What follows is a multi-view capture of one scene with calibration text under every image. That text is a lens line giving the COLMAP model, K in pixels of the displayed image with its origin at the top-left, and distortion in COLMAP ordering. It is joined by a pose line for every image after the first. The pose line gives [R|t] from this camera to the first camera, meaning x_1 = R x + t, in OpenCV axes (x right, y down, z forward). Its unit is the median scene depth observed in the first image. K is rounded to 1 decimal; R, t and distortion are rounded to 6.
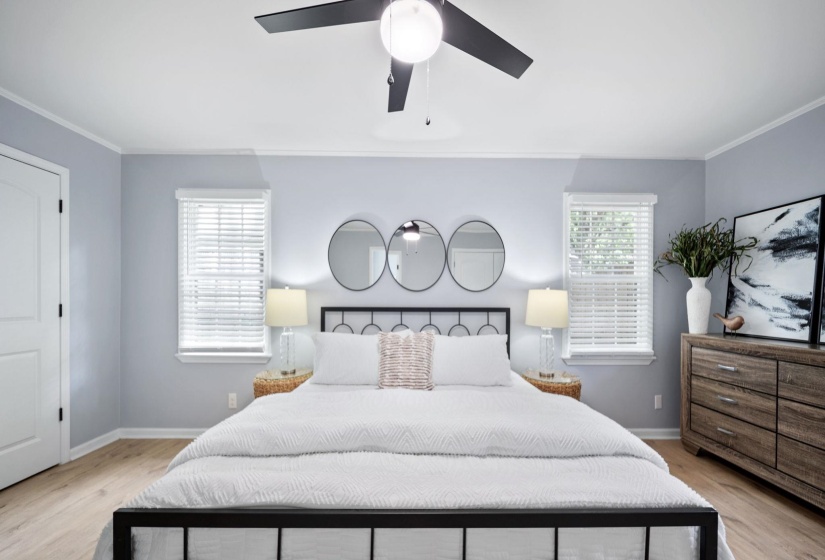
lens RADIAL K [[292.1, 0, 413.3], [0, 292.1, 292.1], [0, 0, 1]] dist [-0.002487, -0.000122]
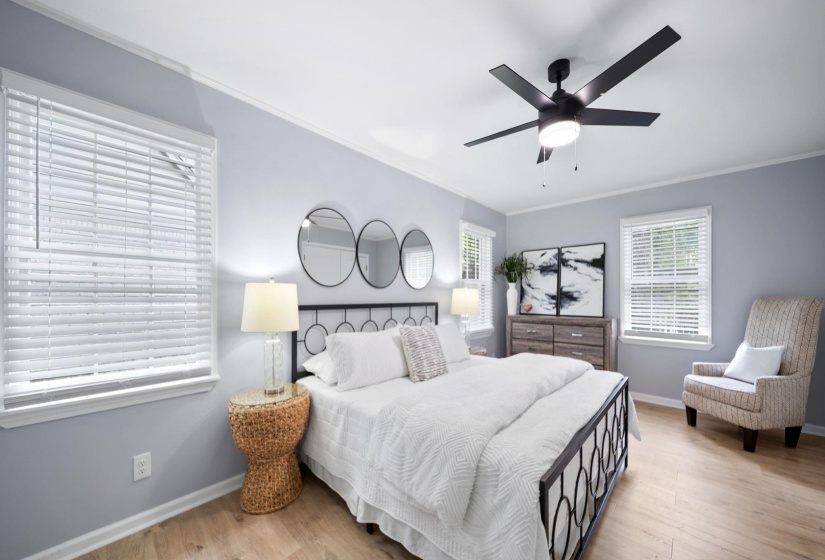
lens RADIAL K [[296.9, 0, 417.7], [0, 296.9, 285.7], [0, 0, 1]] dist [-0.004912, -0.000215]
pose [[0.685177, 0.020178, 0.728097, -0.738286], [-0.017559, 0.999783, -0.011184, -0.002921], [-0.728165, -0.005122, 0.685383, 0.185838]]
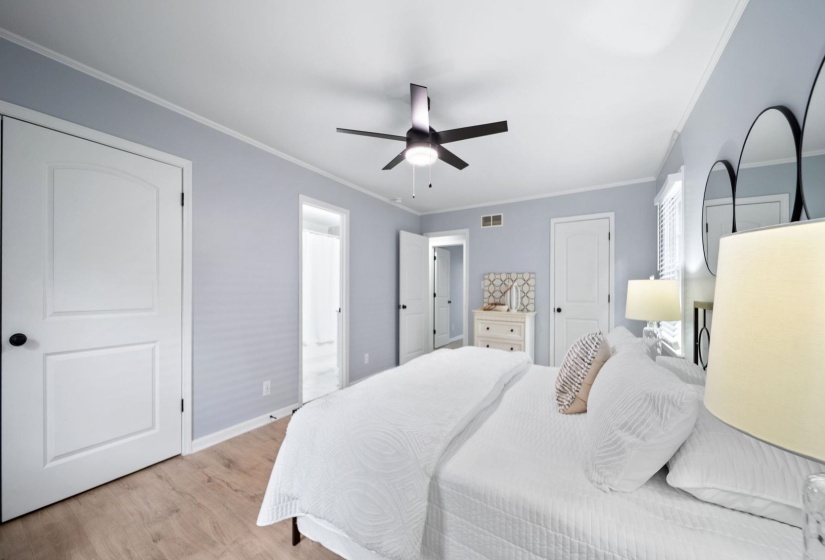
lens RADIAL K [[296.9, 0, 417.7], [0, 296.9, 285.7], [0, 0, 1]] dist [-0.004912, -0.000215]
pose [[-0.528885, -0.023077, -0.848380, 0.737037], [0.006985, 0.999478, -0.031541, 0.031894], [0.848665, -0.022608, -0.528448, 0.869003]]
